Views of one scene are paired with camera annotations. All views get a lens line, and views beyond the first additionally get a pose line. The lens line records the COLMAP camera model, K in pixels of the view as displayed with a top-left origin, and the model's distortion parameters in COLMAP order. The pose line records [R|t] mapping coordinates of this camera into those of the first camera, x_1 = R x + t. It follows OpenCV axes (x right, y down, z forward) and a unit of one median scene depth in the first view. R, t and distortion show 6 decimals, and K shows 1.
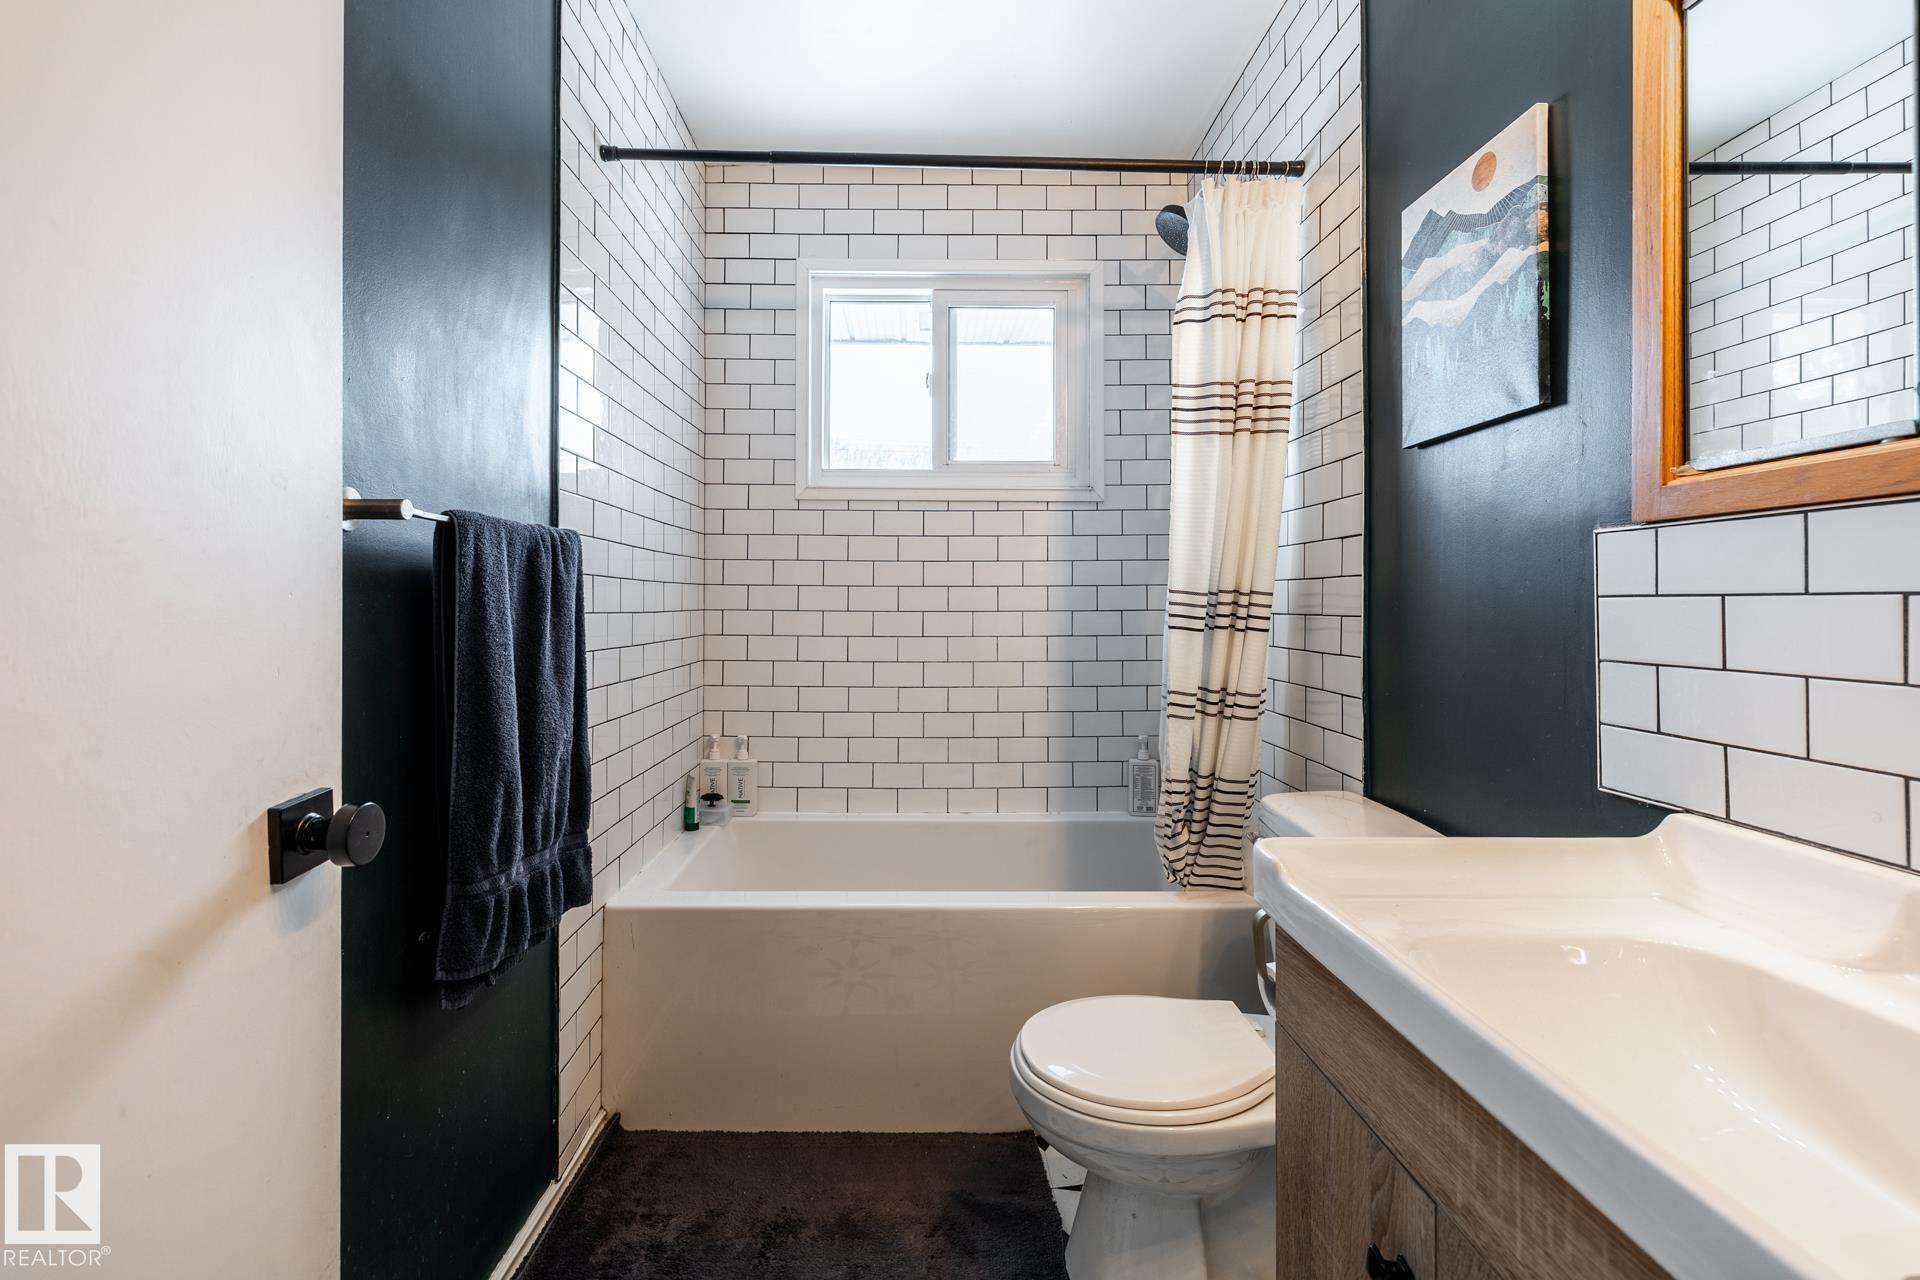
lens RADIAL K [[815.1, 0, 929.7], [0, 815.1, 603.4], [0, 0, 1]] dist [-0.003264, 0.001679]
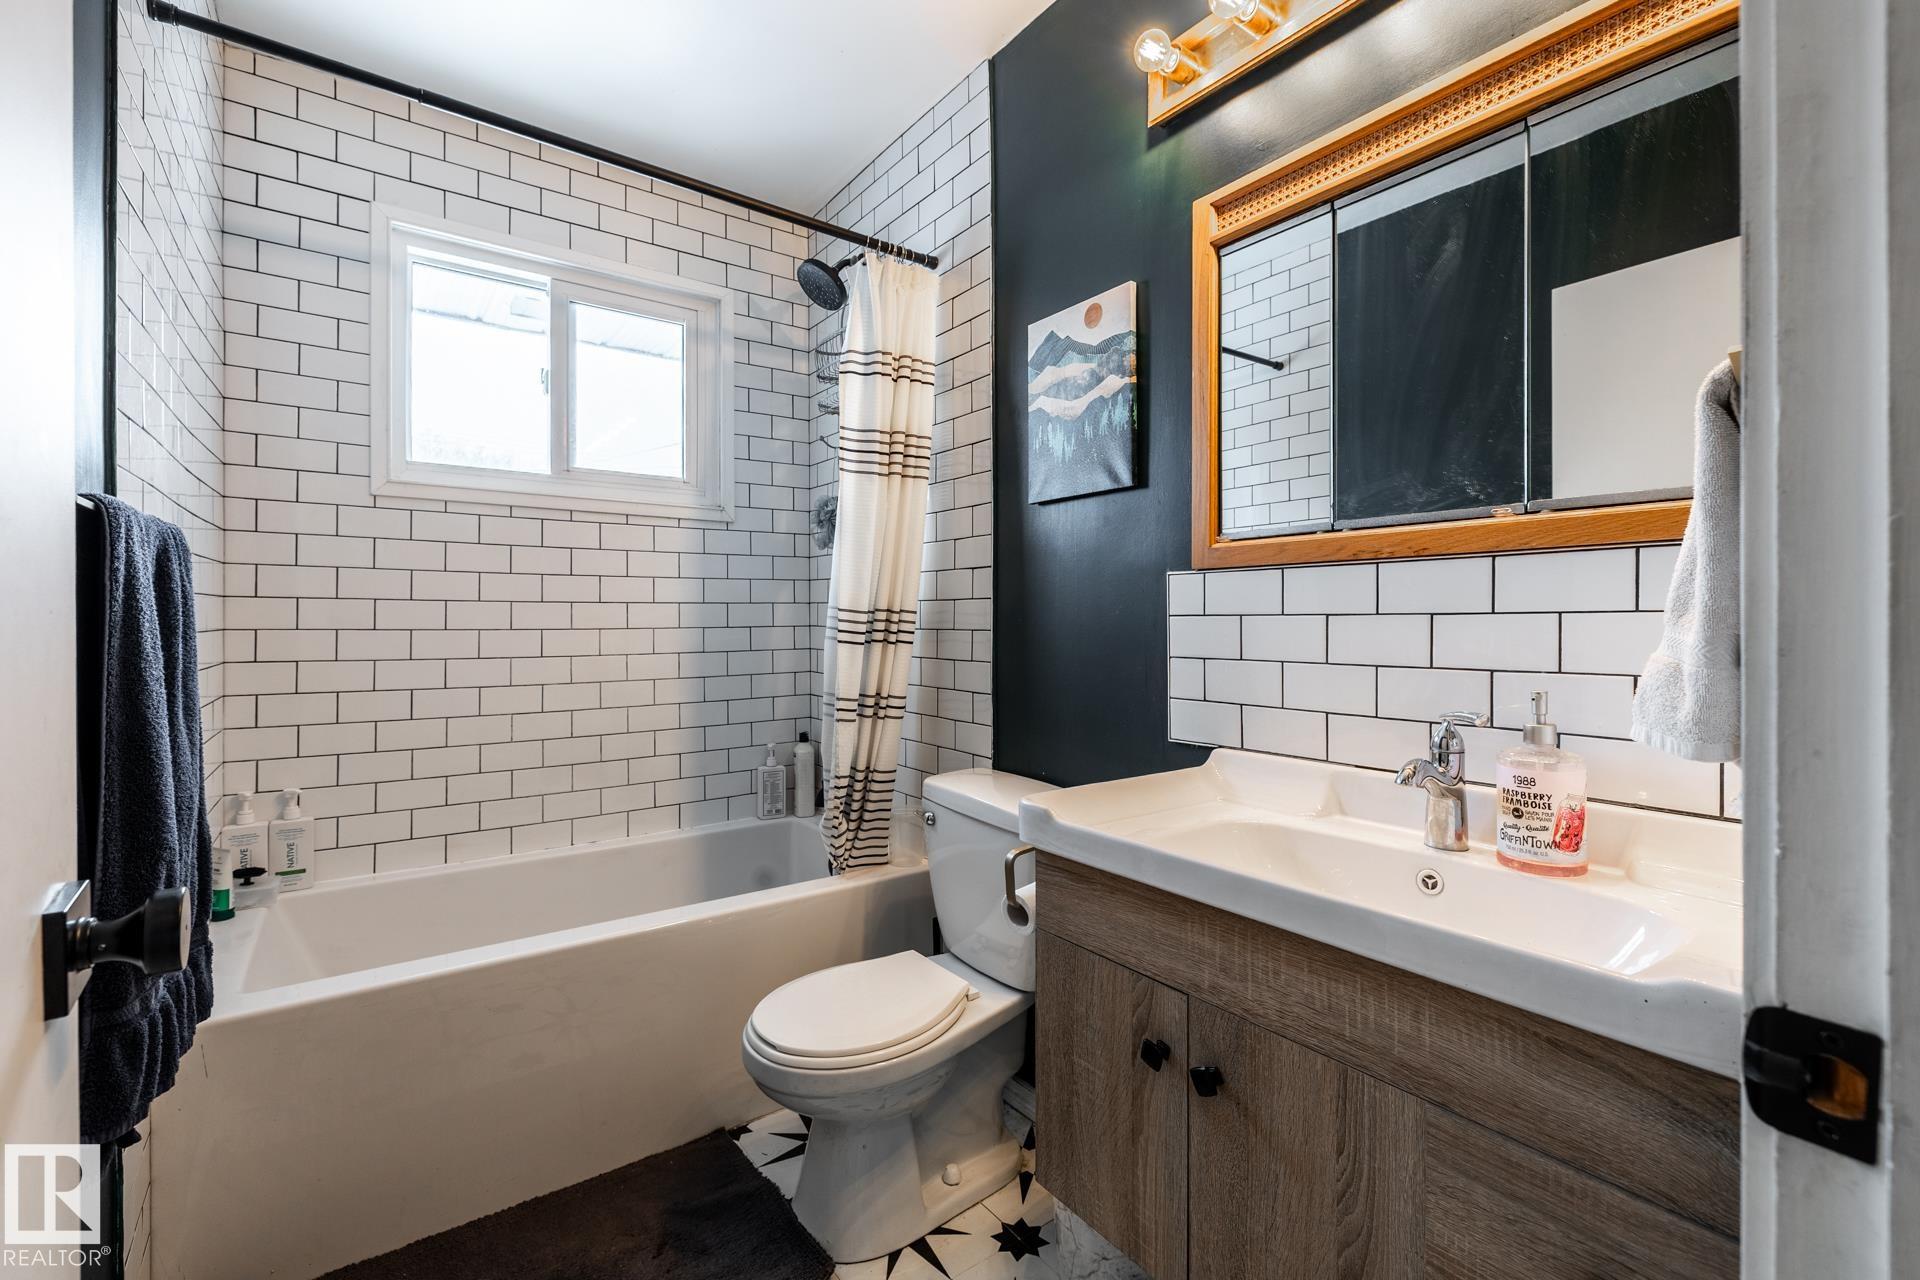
lens RADIAL K [[815.1, 0, 950.6], [0, 815.1, 625.2], [0, 0, 1]] dist [-0.003264, 0.001679]
pose [[0.818378, -0.005595, 0.574654, -0.228629], [0.001518, 0.999970, 0.007574, -0.001551], [-0.574679, -0.005326, 0.818362, -0.014531]]
